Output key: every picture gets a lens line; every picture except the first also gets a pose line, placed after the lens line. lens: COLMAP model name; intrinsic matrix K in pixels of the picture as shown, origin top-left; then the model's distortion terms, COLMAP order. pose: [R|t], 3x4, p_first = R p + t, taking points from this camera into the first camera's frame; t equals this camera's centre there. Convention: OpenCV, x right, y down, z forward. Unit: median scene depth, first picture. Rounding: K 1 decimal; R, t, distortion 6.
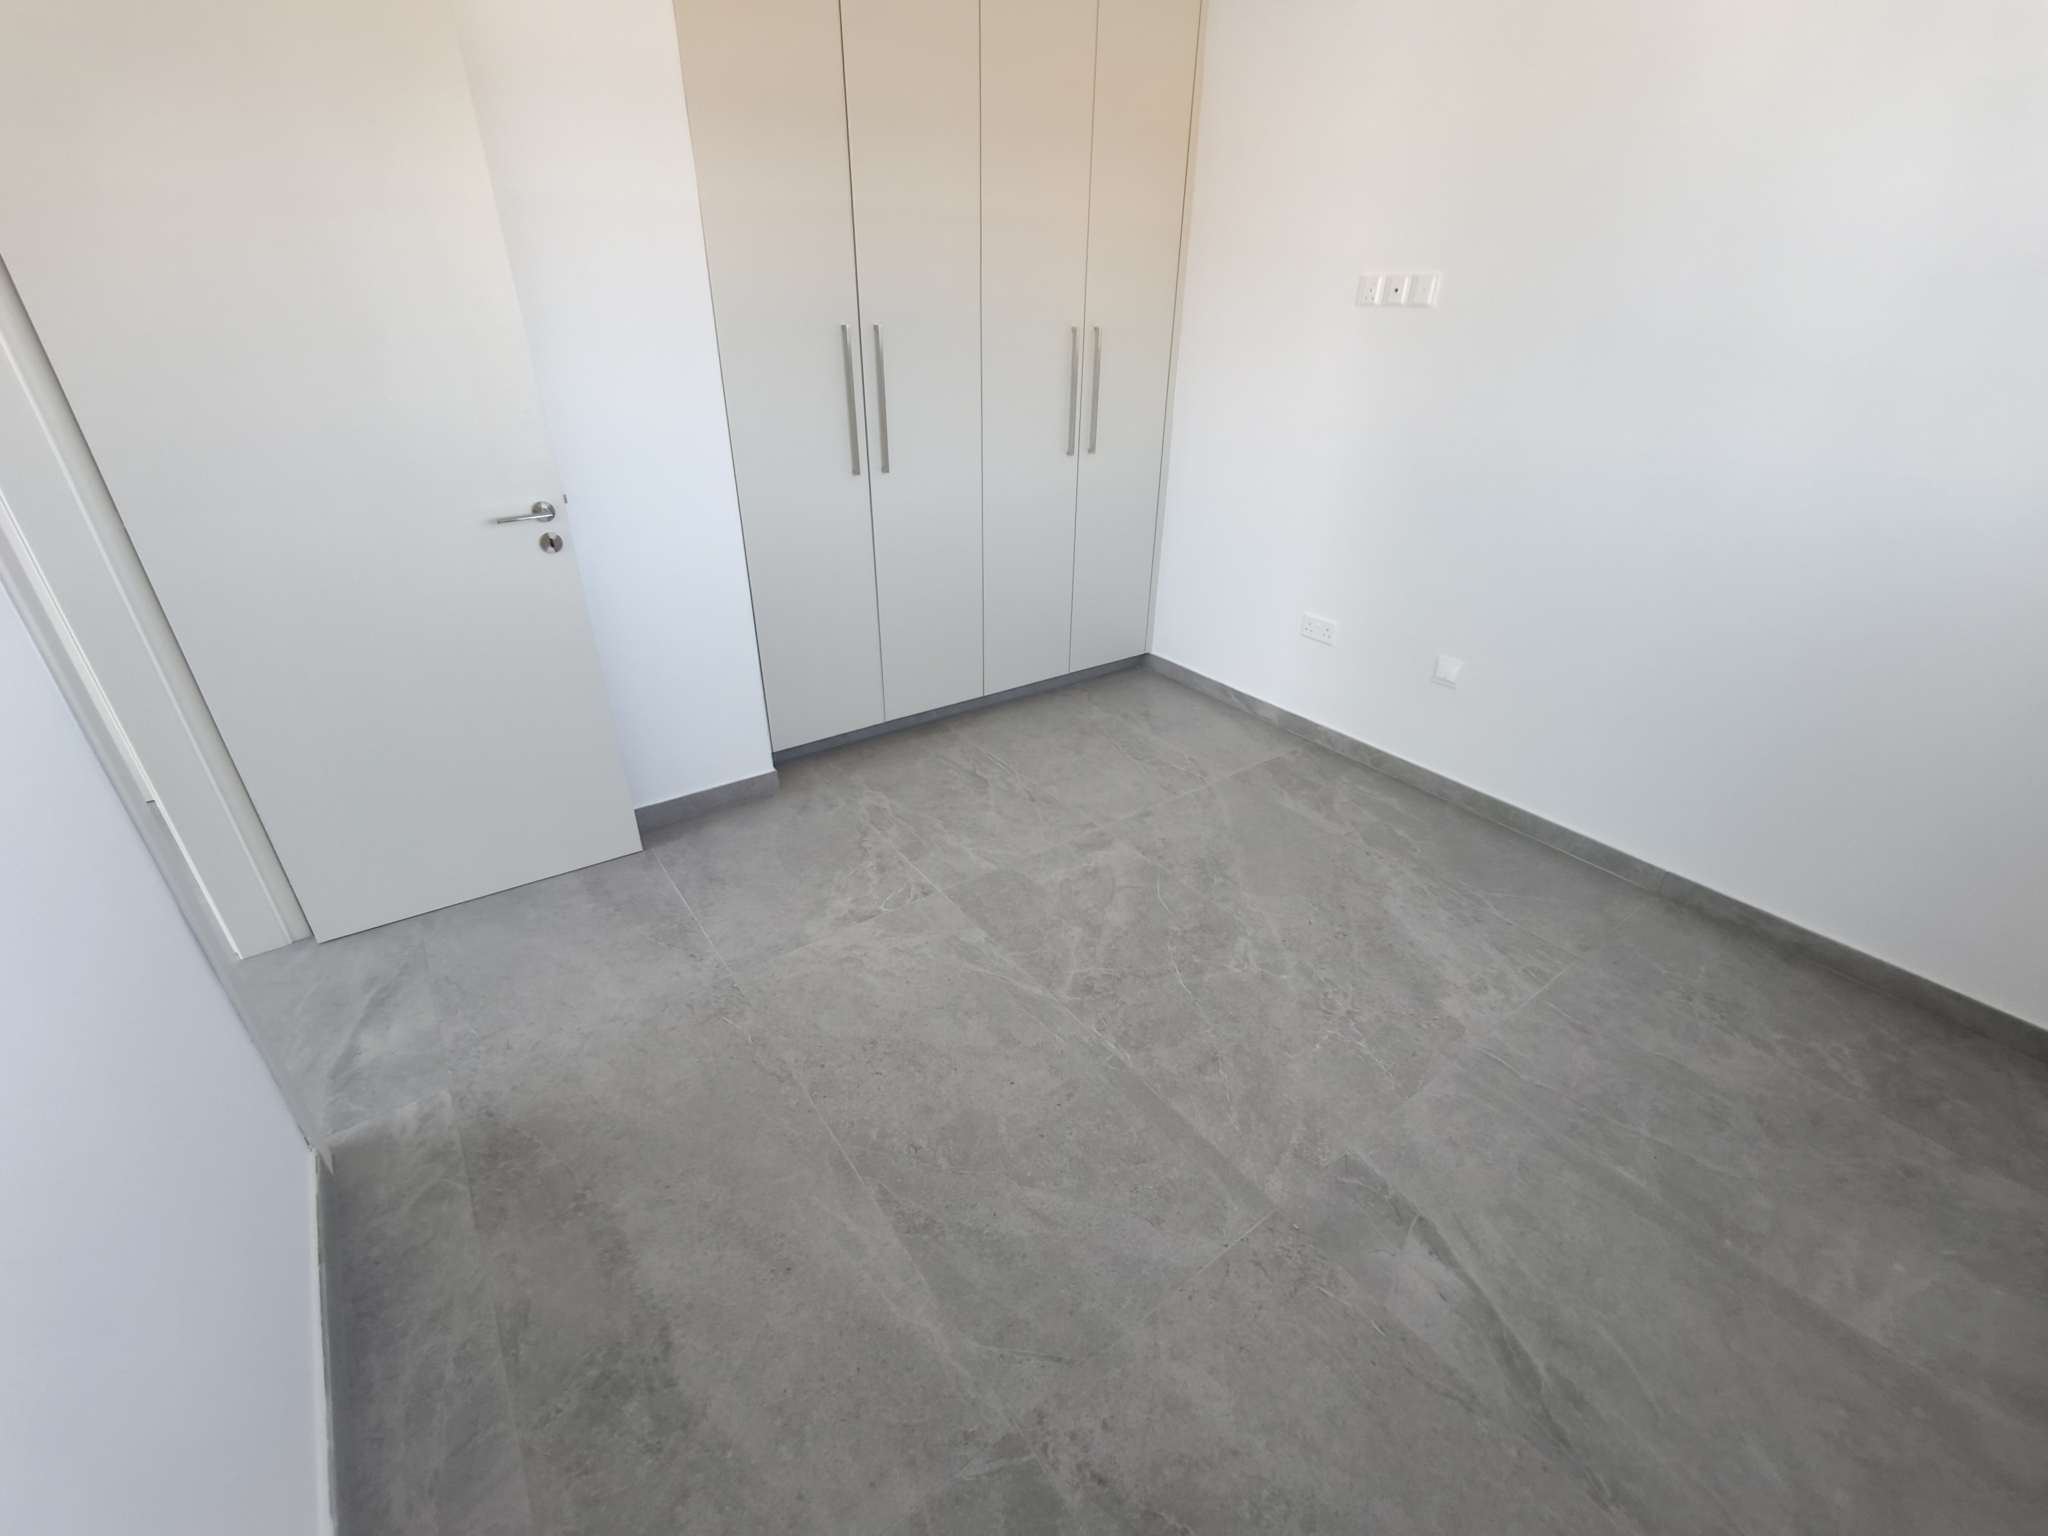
lens RADIAL K [[867.6, 0, 1025.6], [0, 867.6, 770.5], [0, 0, 1]] dist [-0.002916, -0.000898]
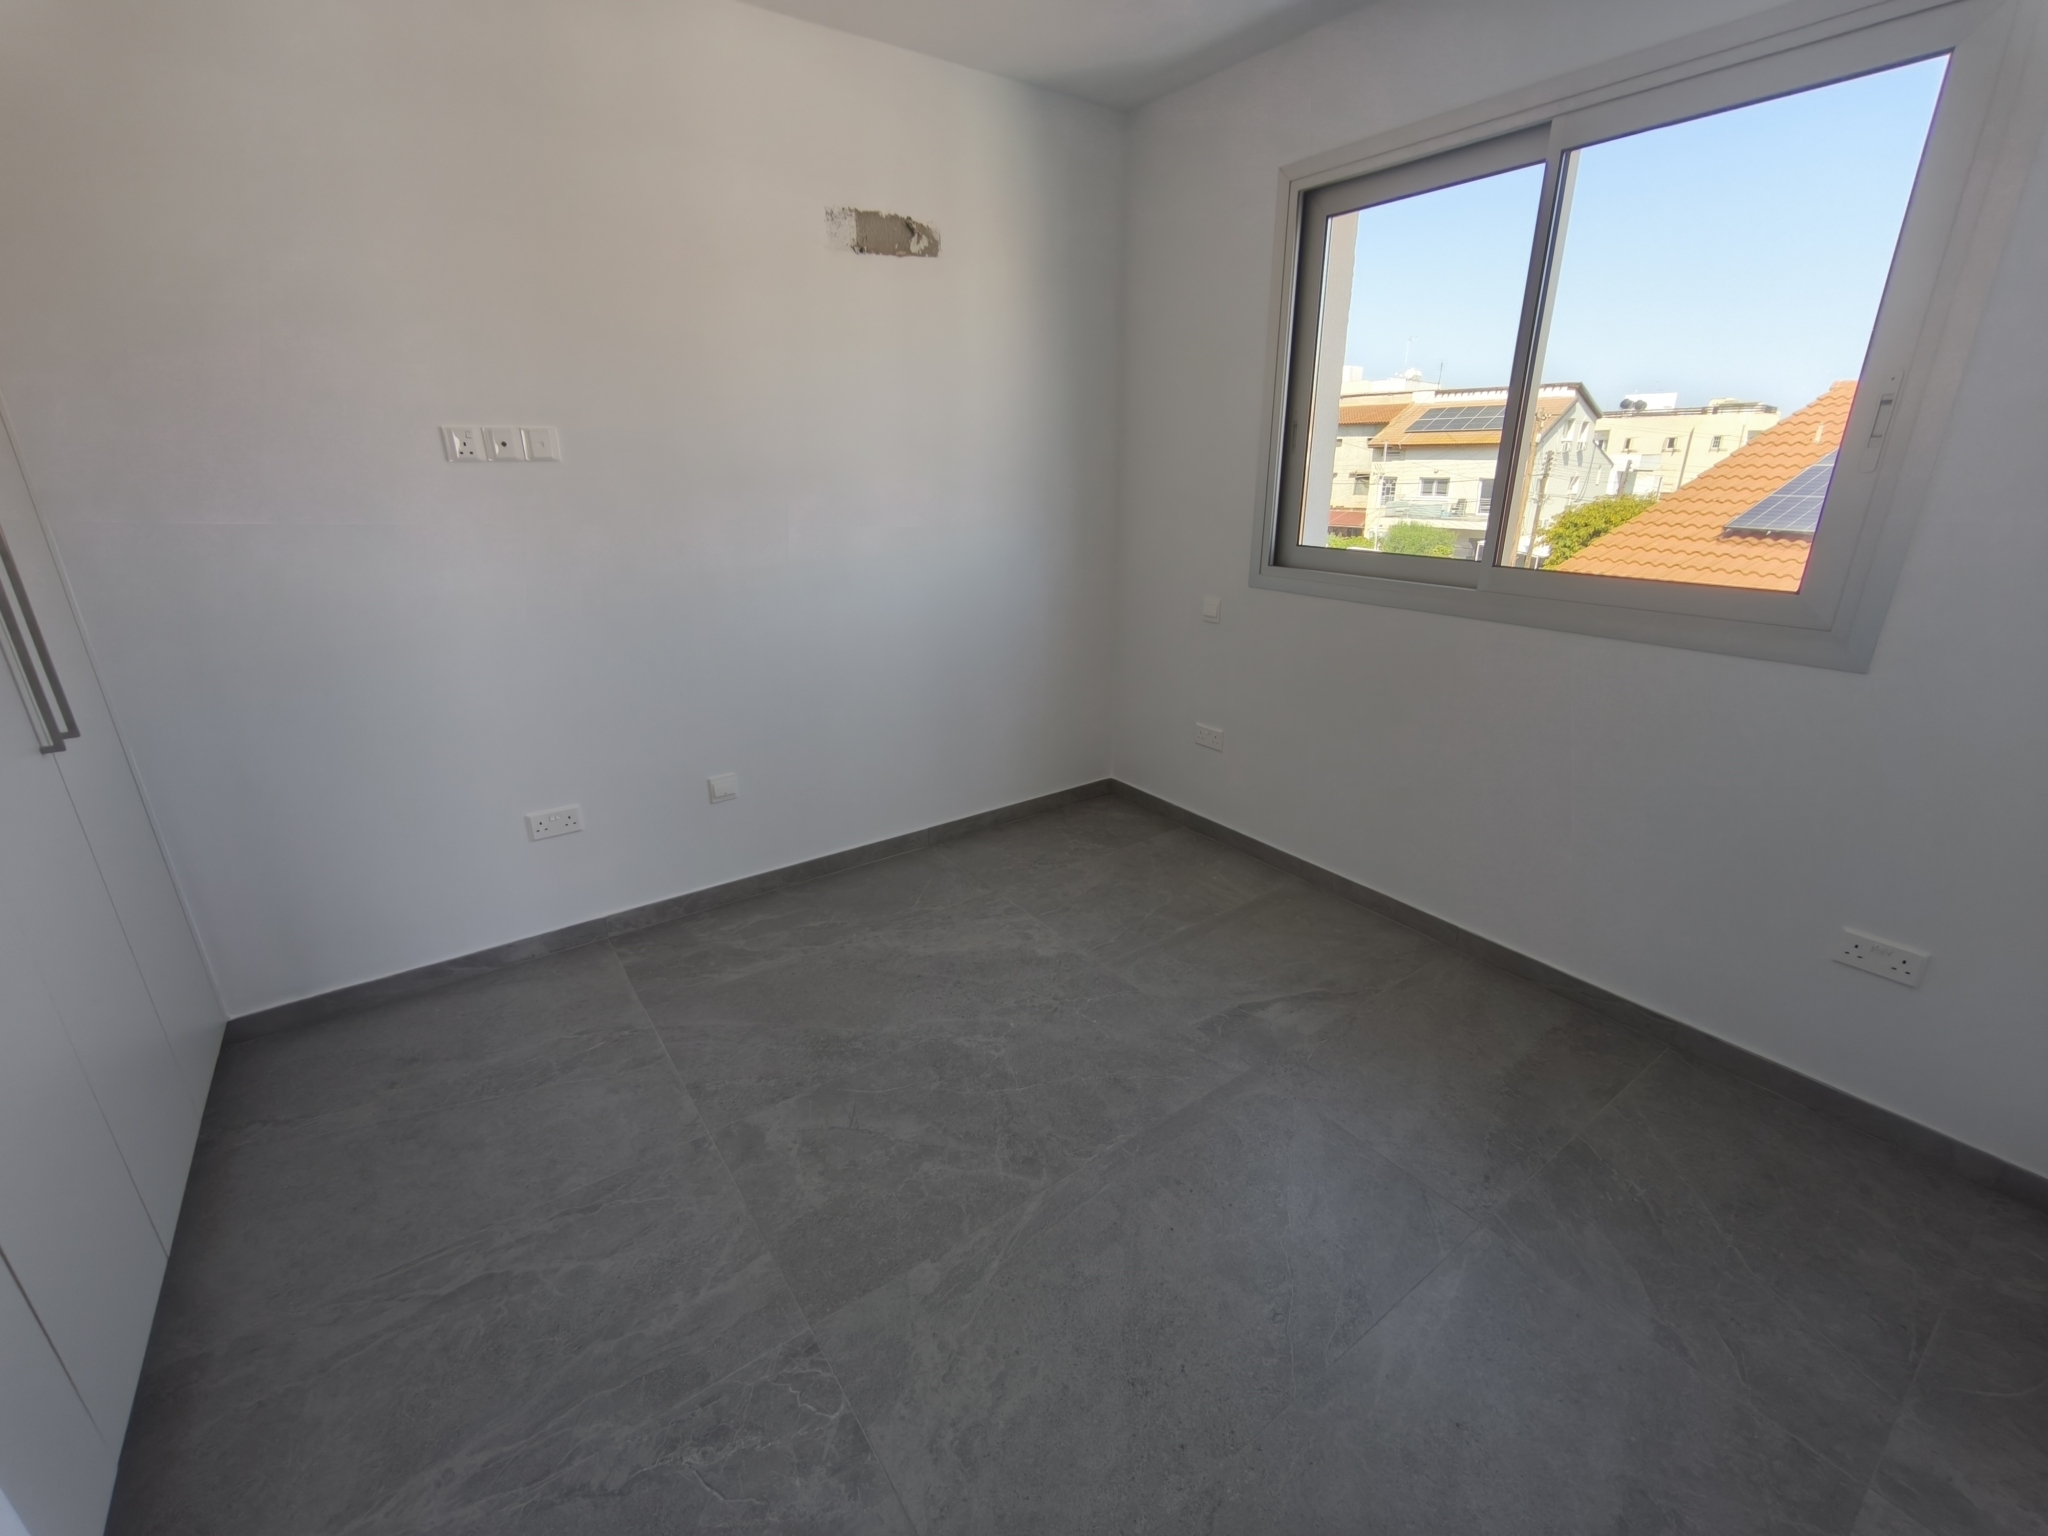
lens RADIAL K [[867.6, 0, 1025.6], [0, 867.6, 770.5], [0, 0, 1]] dist [-0.002916, -0.000898]
pose [[0.005940, -0.355447, 0.934678, -0.562201], [0.474746, 0.823644, 0.310205, -0.331169], [-0.880103, 0.441892, 0.173639, 0.577338]]
